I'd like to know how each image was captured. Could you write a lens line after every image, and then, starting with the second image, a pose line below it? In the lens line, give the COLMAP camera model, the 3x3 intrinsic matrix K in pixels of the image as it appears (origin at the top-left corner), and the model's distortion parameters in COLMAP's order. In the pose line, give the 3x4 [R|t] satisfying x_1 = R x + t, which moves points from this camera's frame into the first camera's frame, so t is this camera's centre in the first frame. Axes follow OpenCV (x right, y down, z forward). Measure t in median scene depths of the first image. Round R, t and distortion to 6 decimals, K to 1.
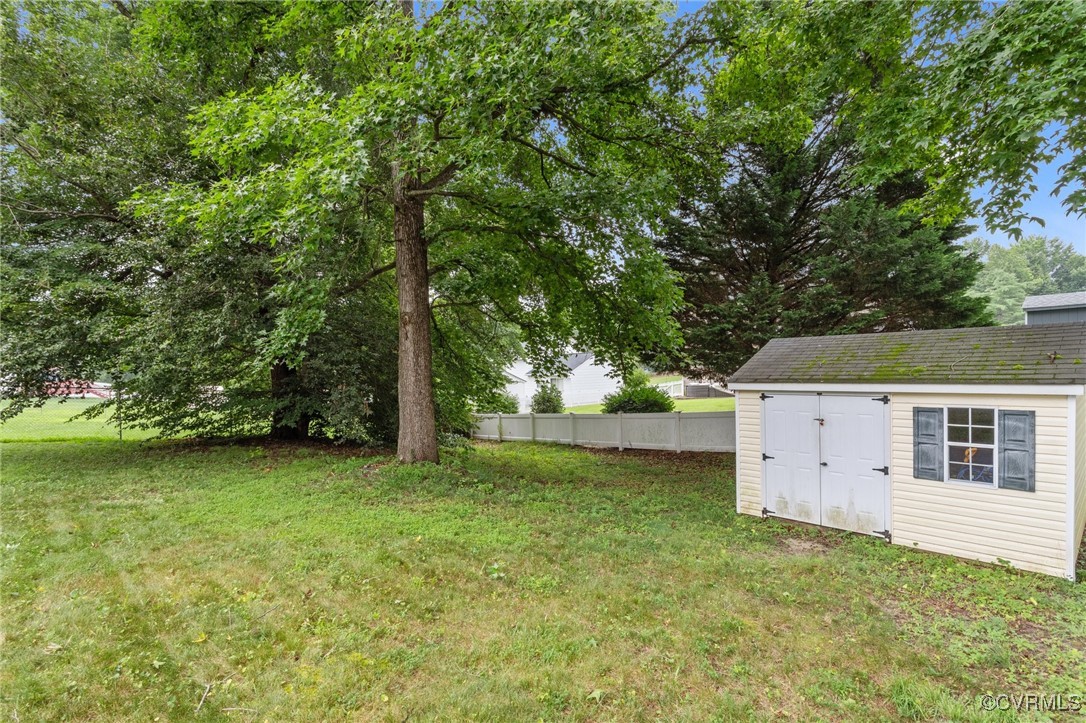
lens RADIAL K [[515.7, 0, 541.8], [0, 515.7, 371.0], [0, 0, 1]] dist [-0.001898, -0.000333]
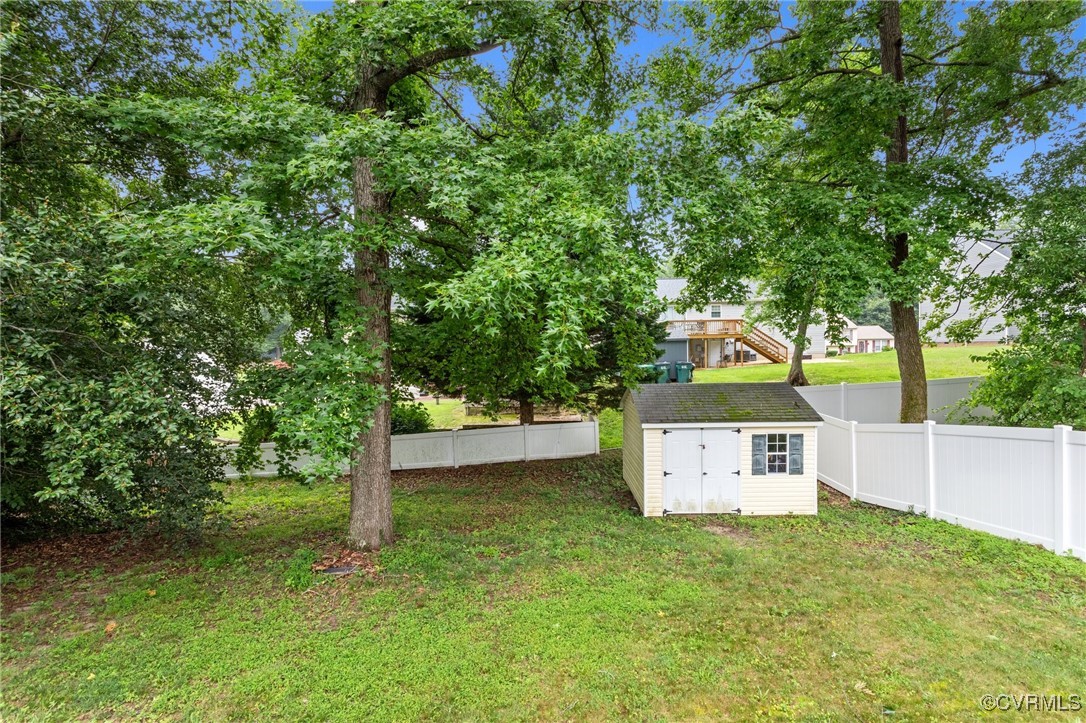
lens RADIAL K [[515.7, 0, 542.6], [0, 515.7, 355.3], [0, 0, 1]] dist [-0.001898, -0.000333]
pose [[0.674977, -0.004264, 0.737827, -1.044879], [0.002815, 0.999991, 0.003204, -0.206233], [-0.737834, -0.000086, 0.674983, 0.348632]]
